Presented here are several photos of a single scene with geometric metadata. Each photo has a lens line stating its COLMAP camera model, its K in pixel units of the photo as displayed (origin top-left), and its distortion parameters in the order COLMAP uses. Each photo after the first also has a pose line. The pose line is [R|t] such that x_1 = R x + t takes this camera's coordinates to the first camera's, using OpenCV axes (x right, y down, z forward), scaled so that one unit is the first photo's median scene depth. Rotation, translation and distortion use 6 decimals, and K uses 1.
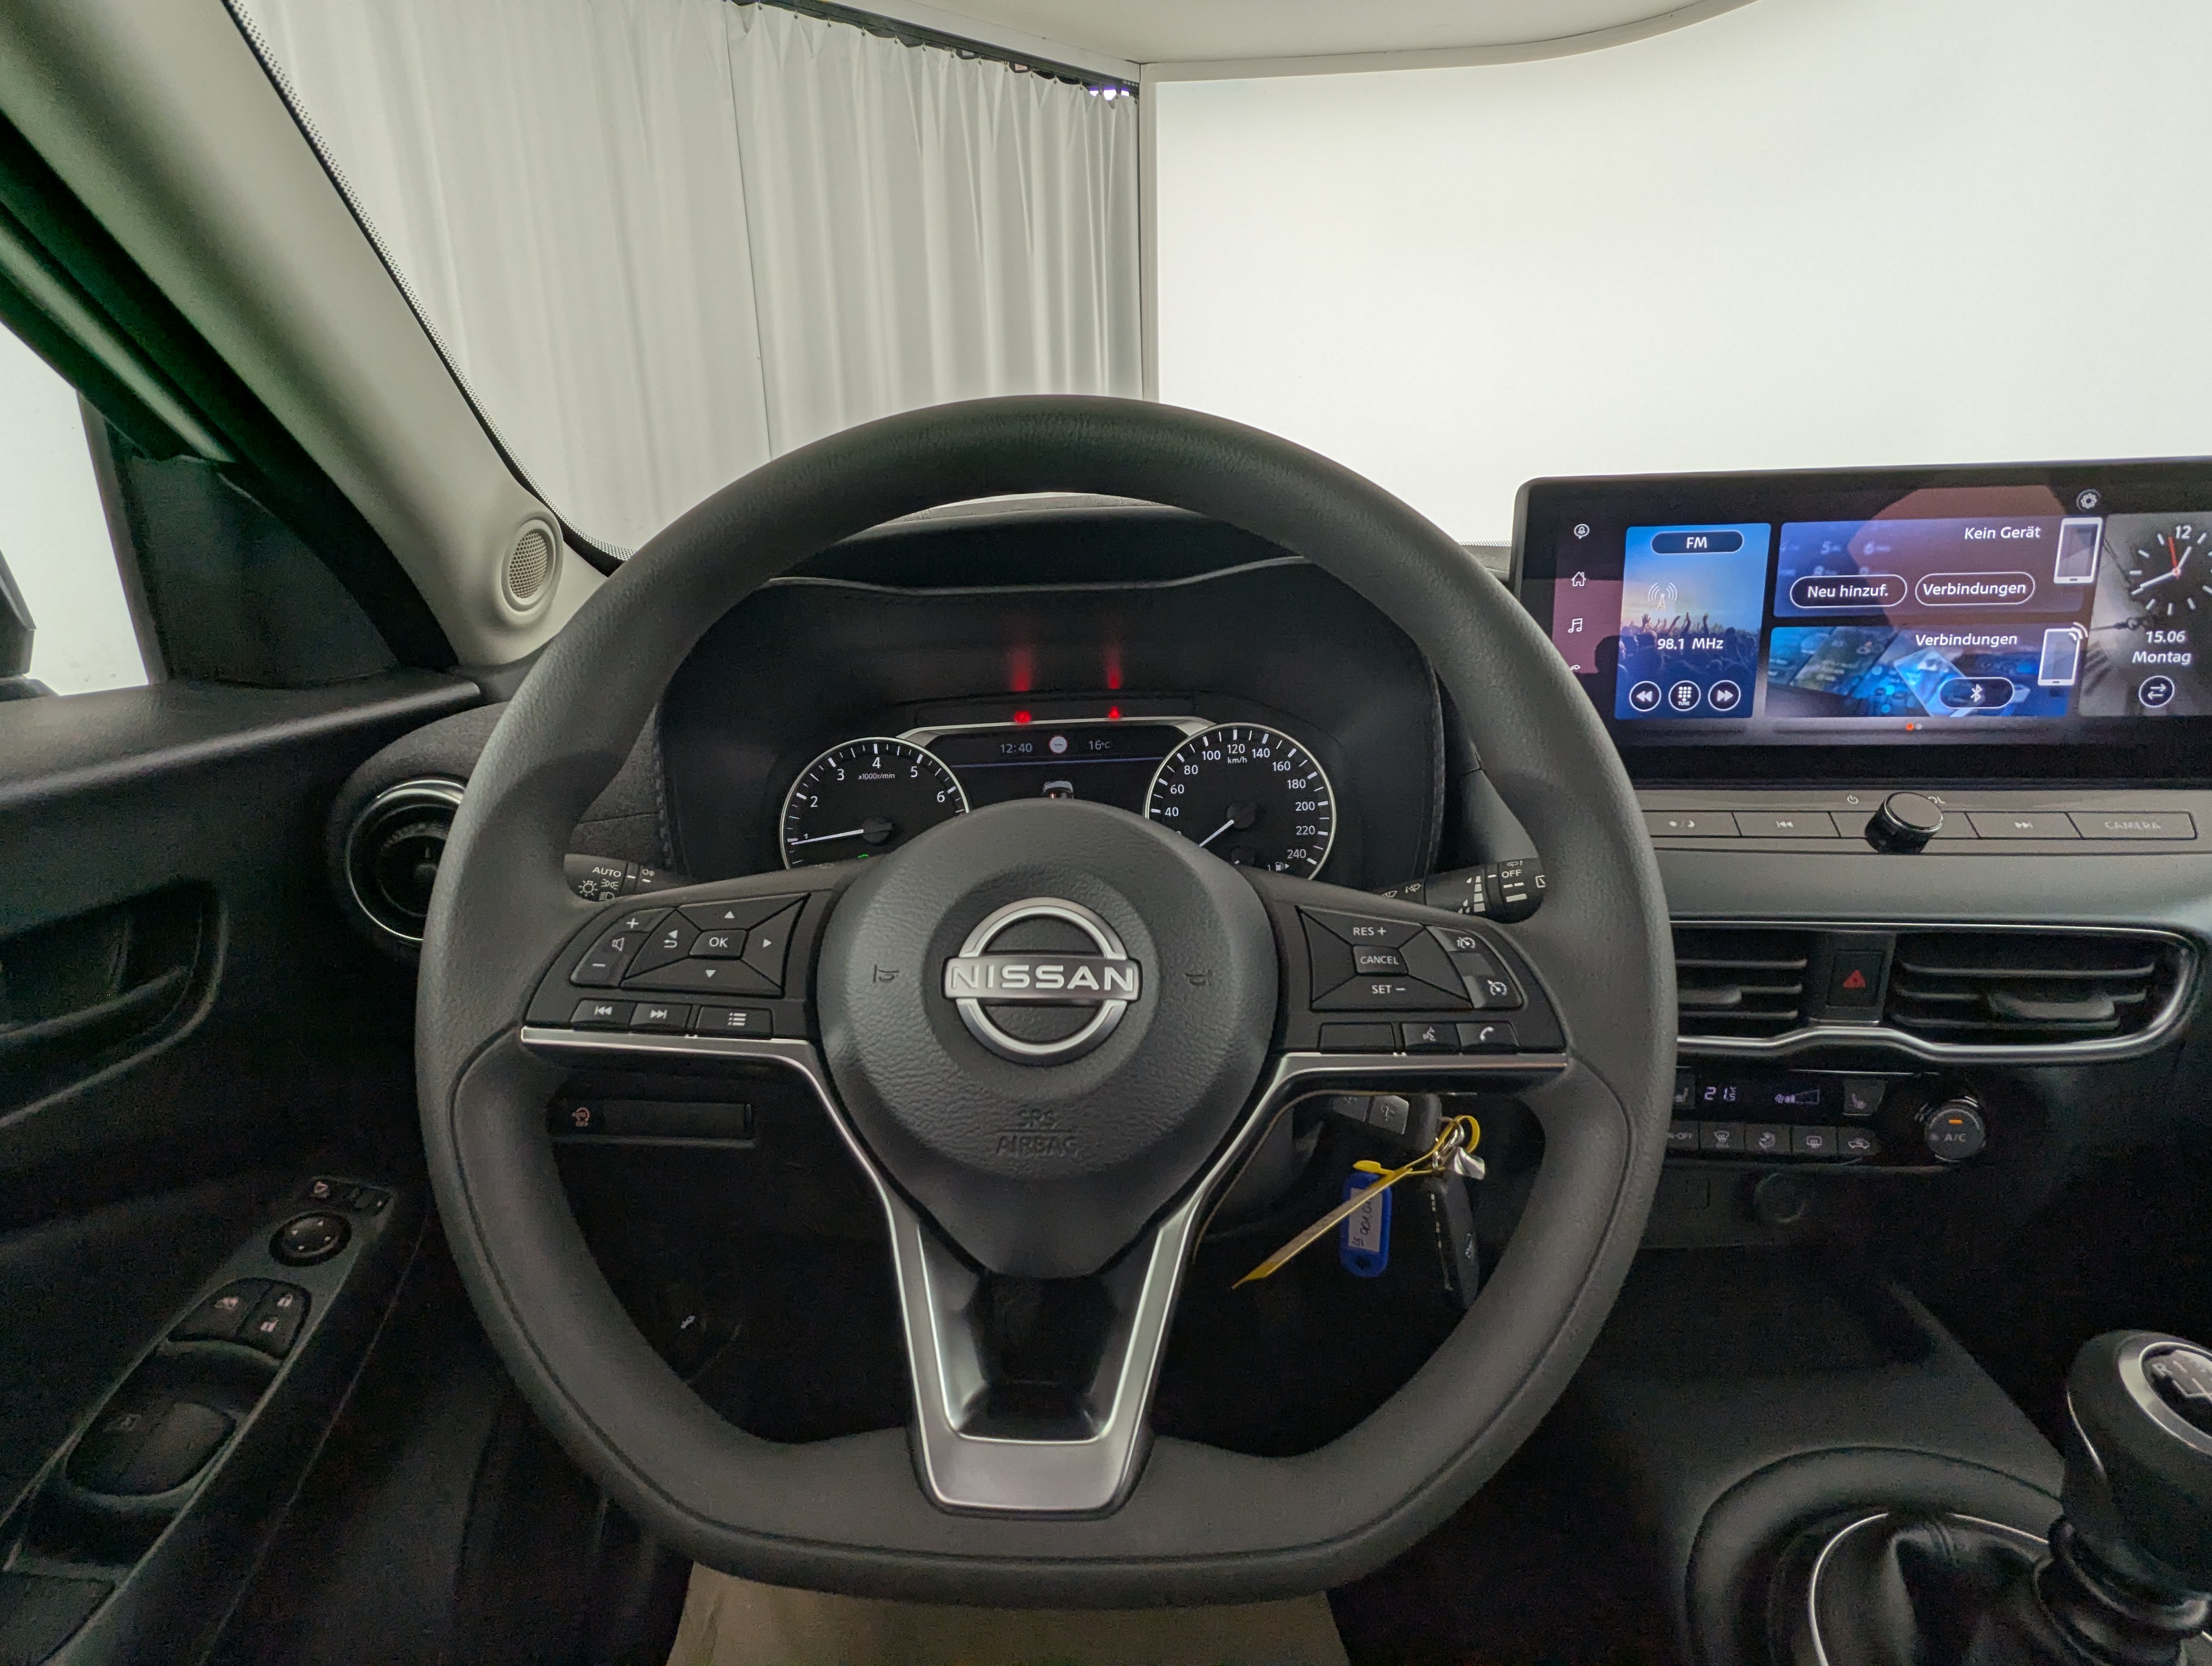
lens RADIAL K [[1033.2, 0, 1106.0], [0, 1033.2, 833.0], [0, 0, 1]] dist [-0.003711, -0.001232]
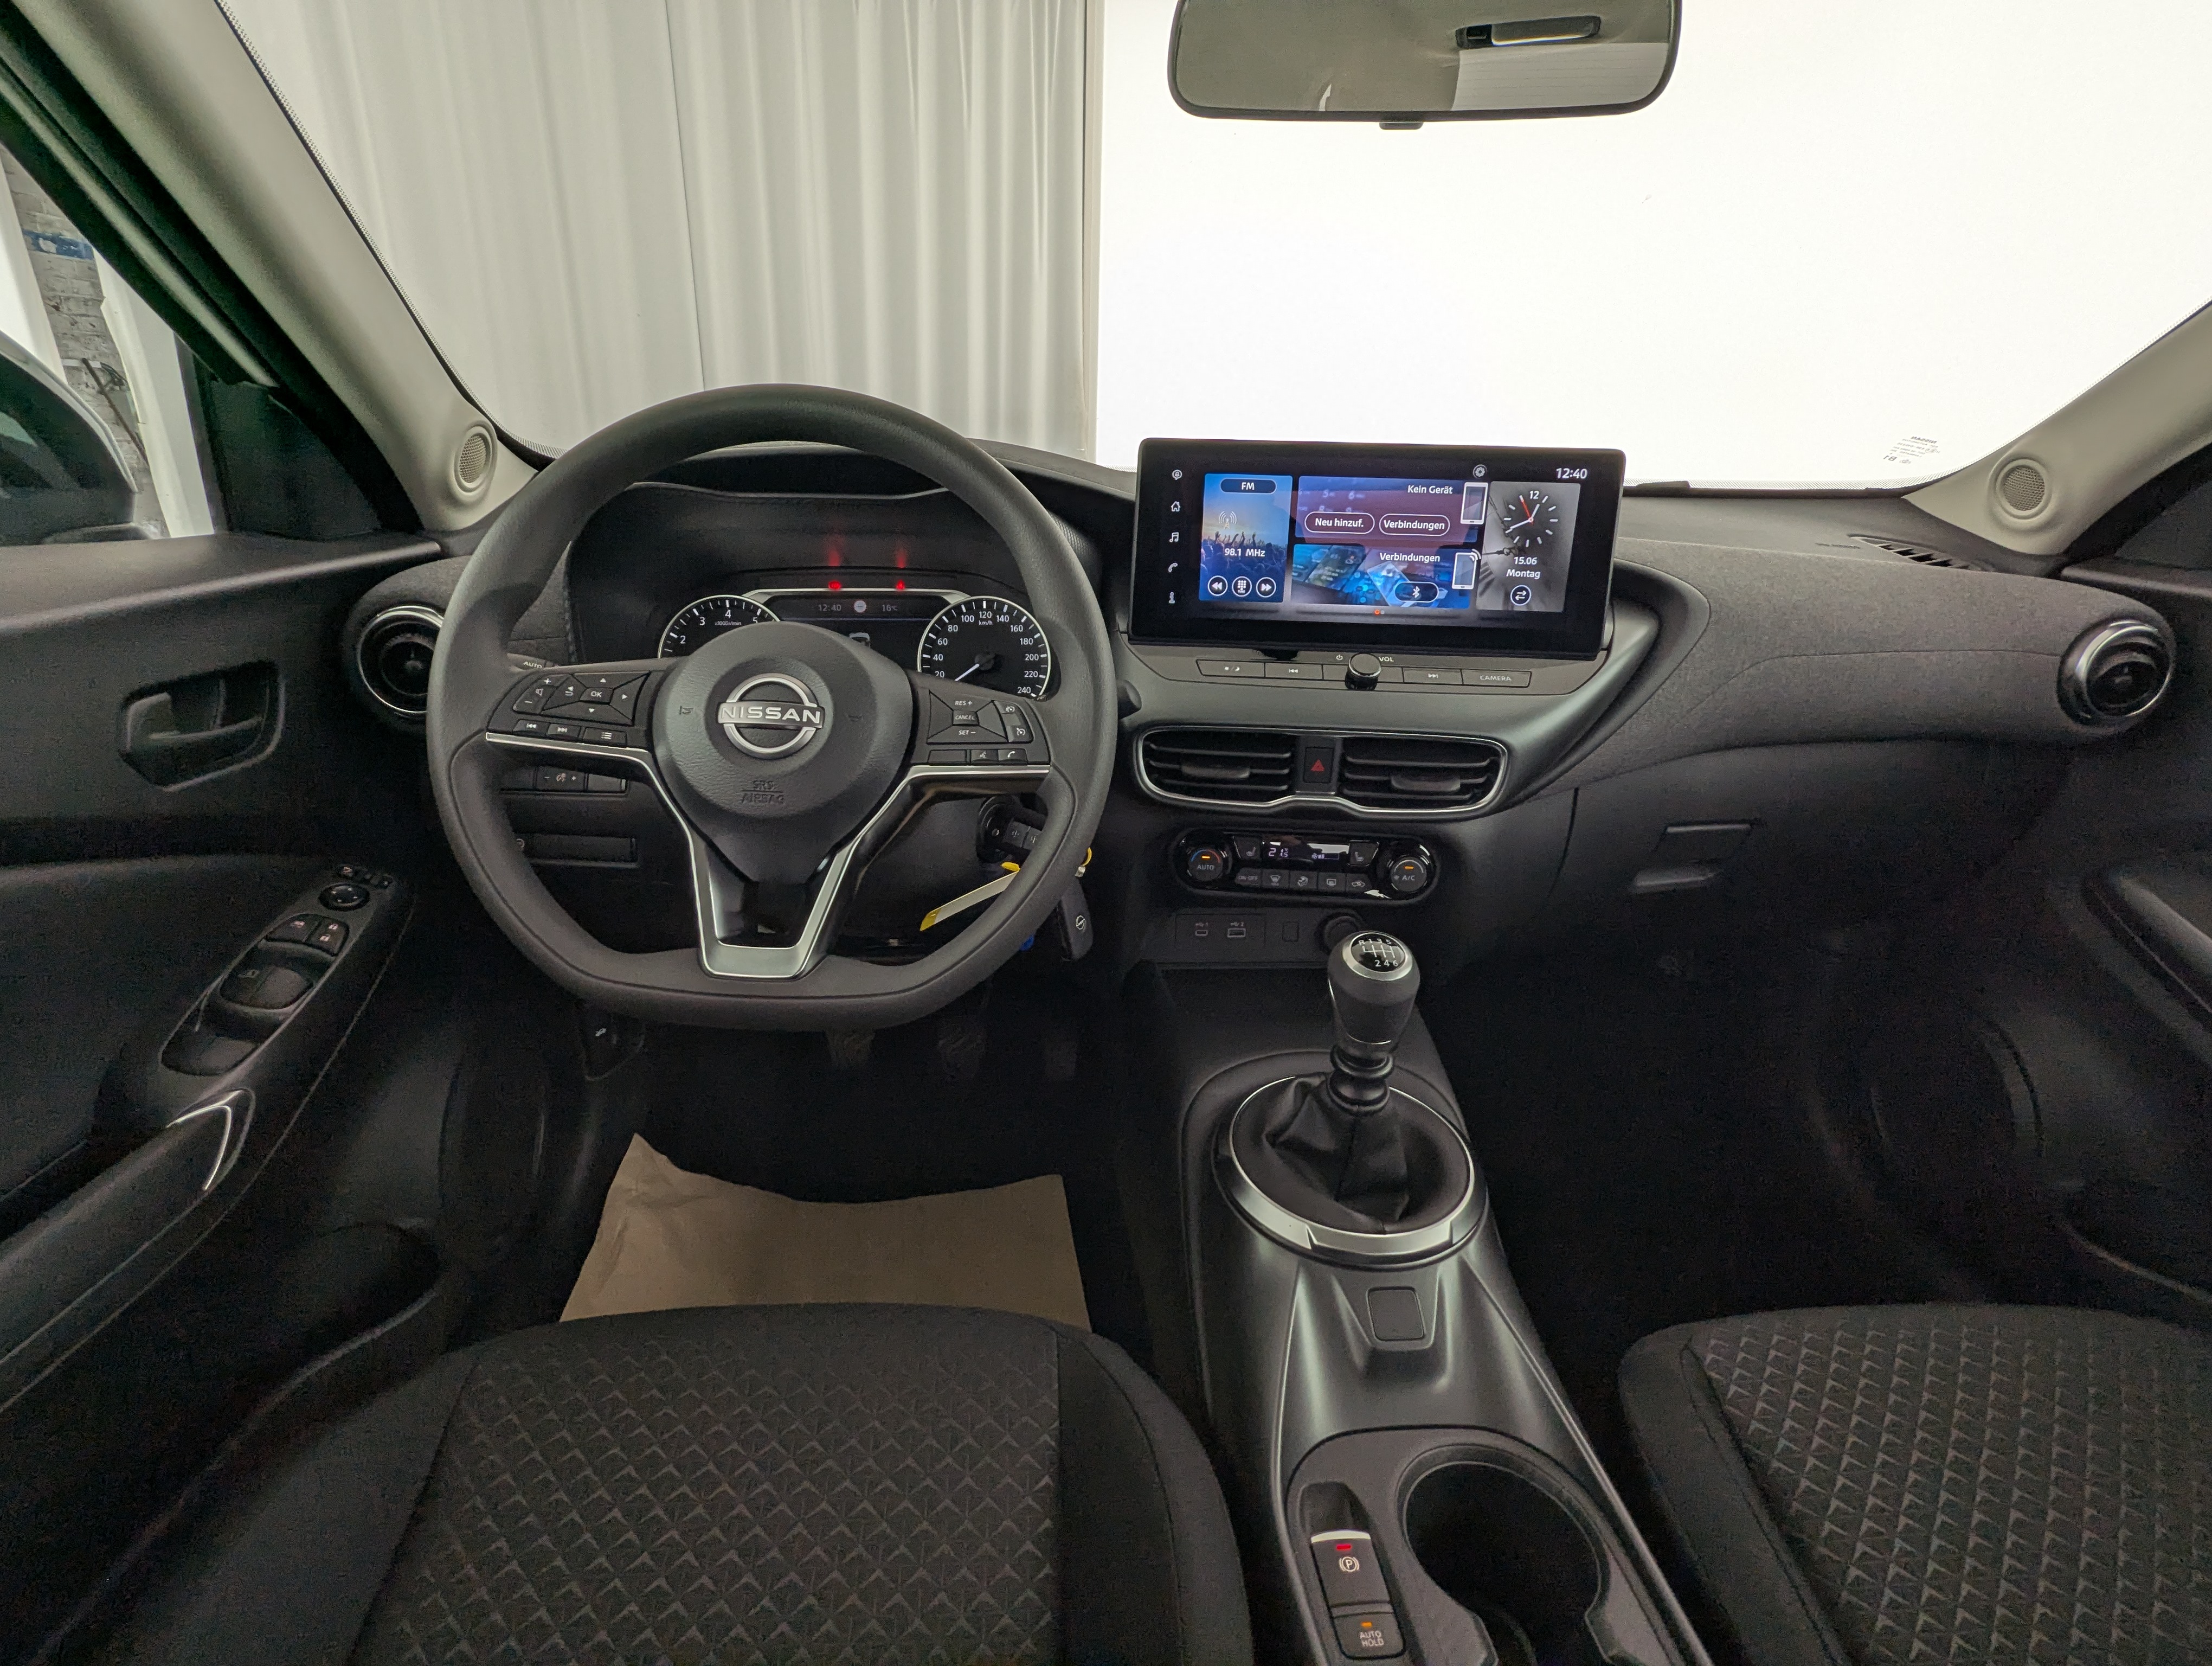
lens RADIAL K [[1033.2, 0, 1106.0], [0, 1033.2, 833.0], [0, 0, 1]] dist [-0.003711, -0.001232]
pose [[0.998047, 0.030740, 0.054376, 0.287063], [-0.035859, 0.994754, 0.095803, 0.096956], [-0.051146, -0.097566, 0.993914, -0.585218]]
